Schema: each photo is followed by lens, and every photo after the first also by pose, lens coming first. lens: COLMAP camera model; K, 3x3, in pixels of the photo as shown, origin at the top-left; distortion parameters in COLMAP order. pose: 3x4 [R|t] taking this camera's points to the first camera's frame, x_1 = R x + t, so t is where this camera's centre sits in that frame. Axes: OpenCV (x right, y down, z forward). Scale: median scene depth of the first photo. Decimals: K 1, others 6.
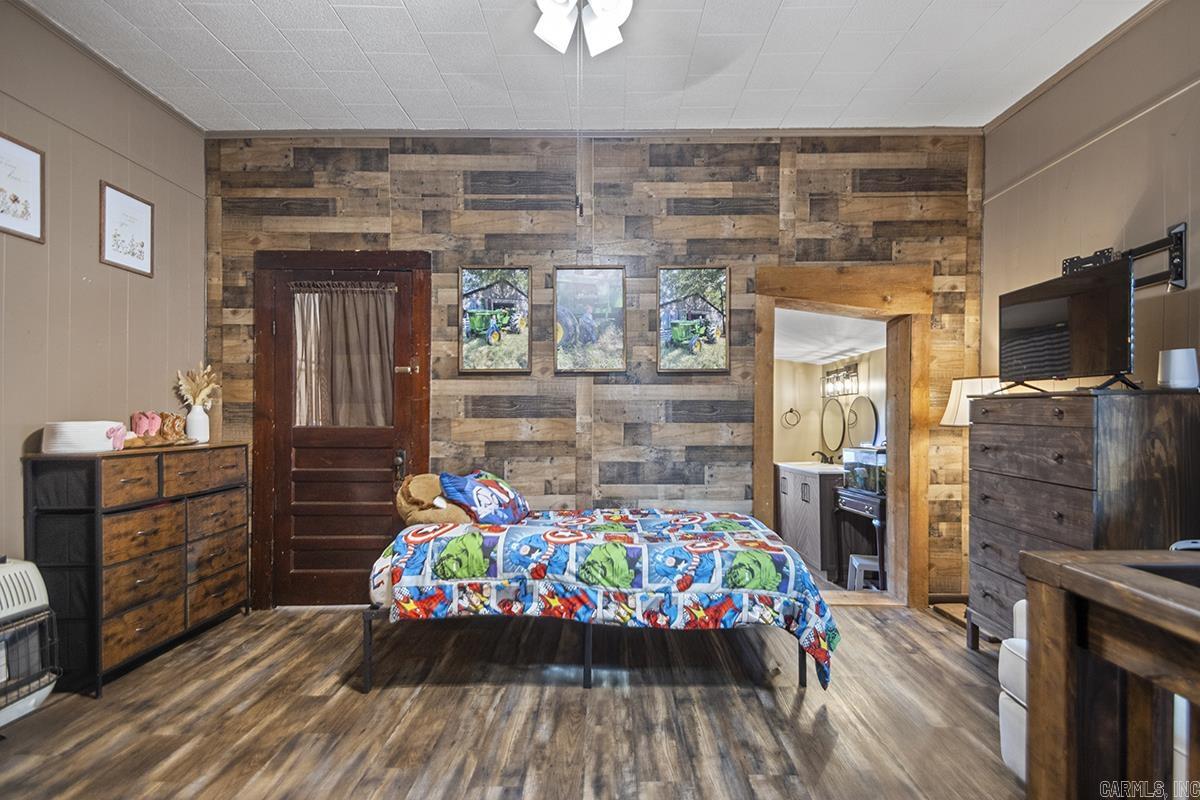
lens RADIAL K [[562.5, 0, 601.8], [0, 562.5, 408.9], [0, 0, 1]] dist [0.036526, 0.000063]
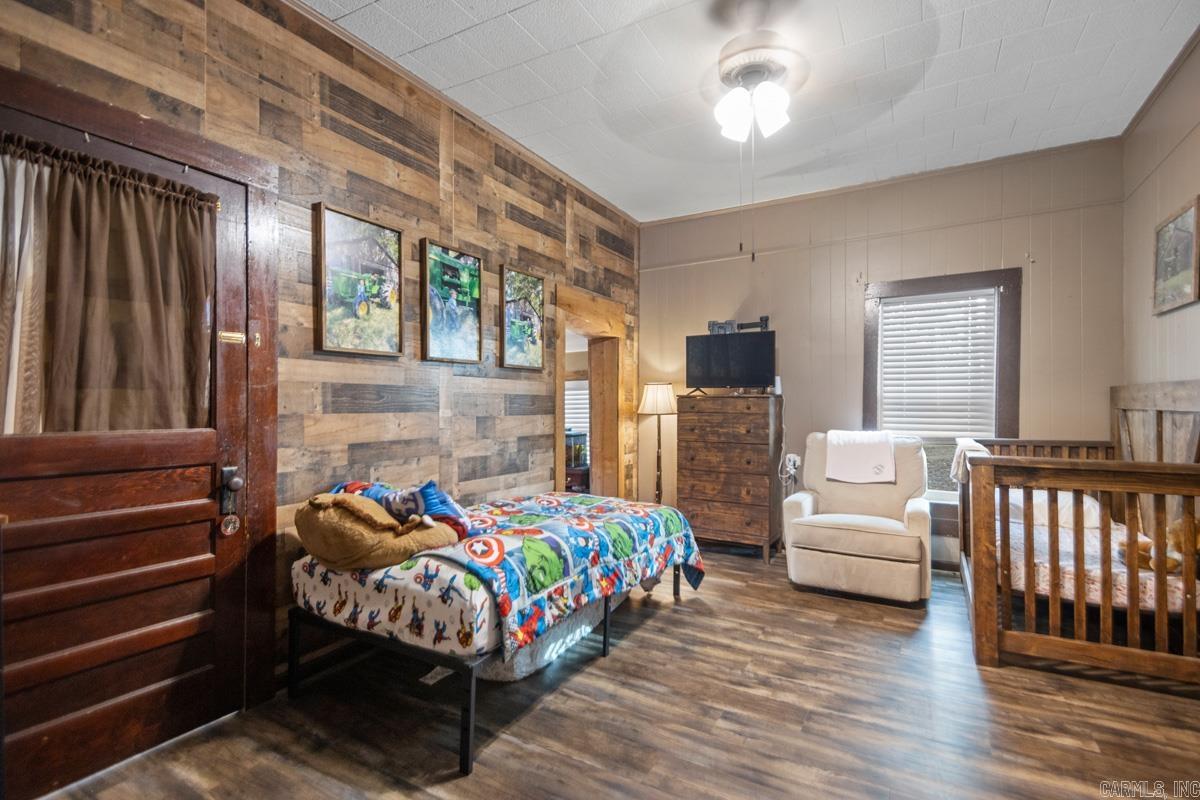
lens RADIAL K [[563.1, 0, 600.0], [0, 563.1, 400.0], [0, 0, 1]] dist [0.032743, -0.000395]
pose [[0.491787, 0.008542, 0.870673, -0.708915], [-0.005603, 0.999962, -0.006646, 0.001460], [-0.870697, -0.001610, 0.491817, 0.333765]]
